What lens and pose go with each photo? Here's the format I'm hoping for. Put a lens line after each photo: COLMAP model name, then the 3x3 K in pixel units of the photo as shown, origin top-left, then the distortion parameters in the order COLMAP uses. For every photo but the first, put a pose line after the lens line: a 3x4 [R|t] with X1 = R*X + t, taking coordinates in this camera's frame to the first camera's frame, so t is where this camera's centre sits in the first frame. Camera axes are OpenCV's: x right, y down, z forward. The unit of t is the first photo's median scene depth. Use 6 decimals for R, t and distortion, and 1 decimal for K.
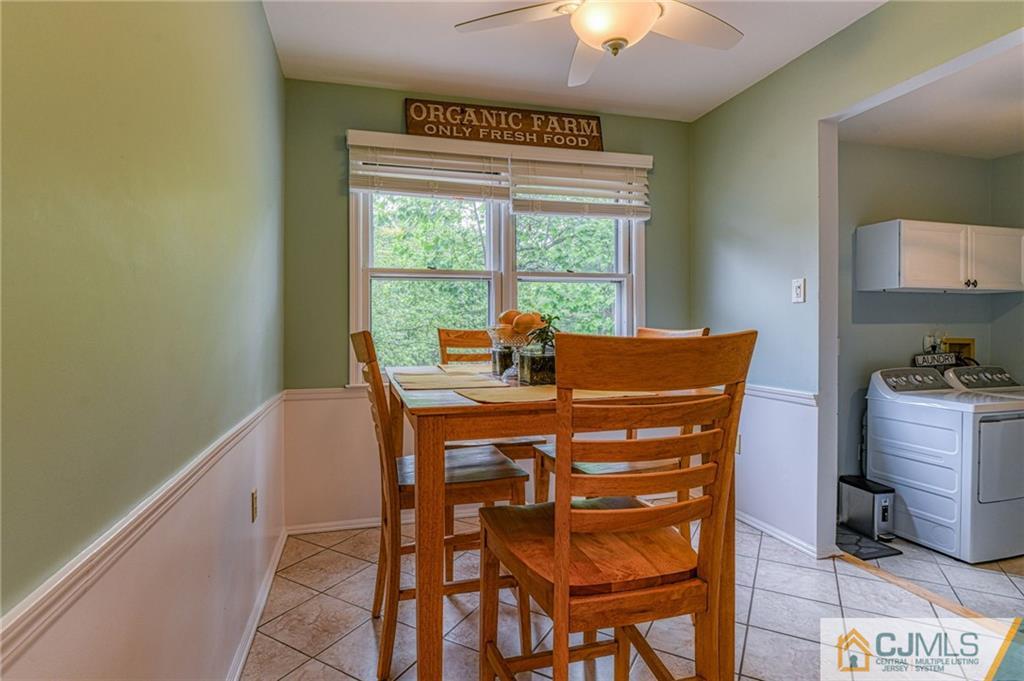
lens RADIAL K [[506.2, 0, 512.2], [0, 506.2, 333.3], [0, 0, 1]] dist [-0.001265, -0.001253]
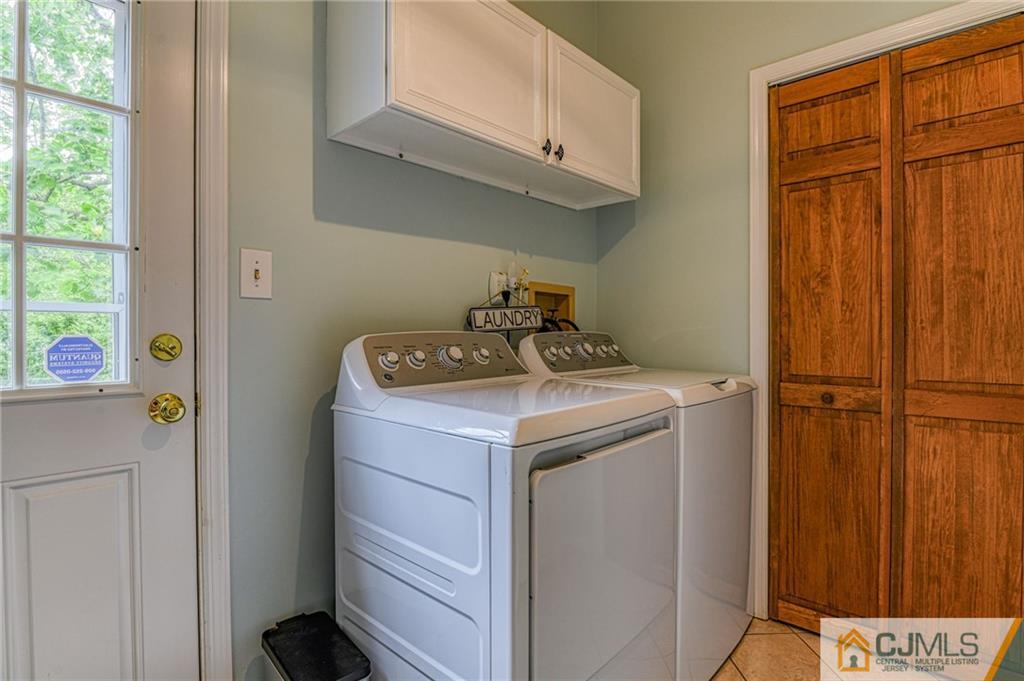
lens RADIAL K [[506.2, 0, 510.5], [0, 506.2, 337.6], [0, 0, 1]] dist [-0.001265, -0.001253]
pose [[0.858669, -0.005351, 0.512503, 0.597046], [0.006487, 0.999979, -0.000428, 0.072689], [-0.512489, 0.003692, 0.858686, 0.582287]]
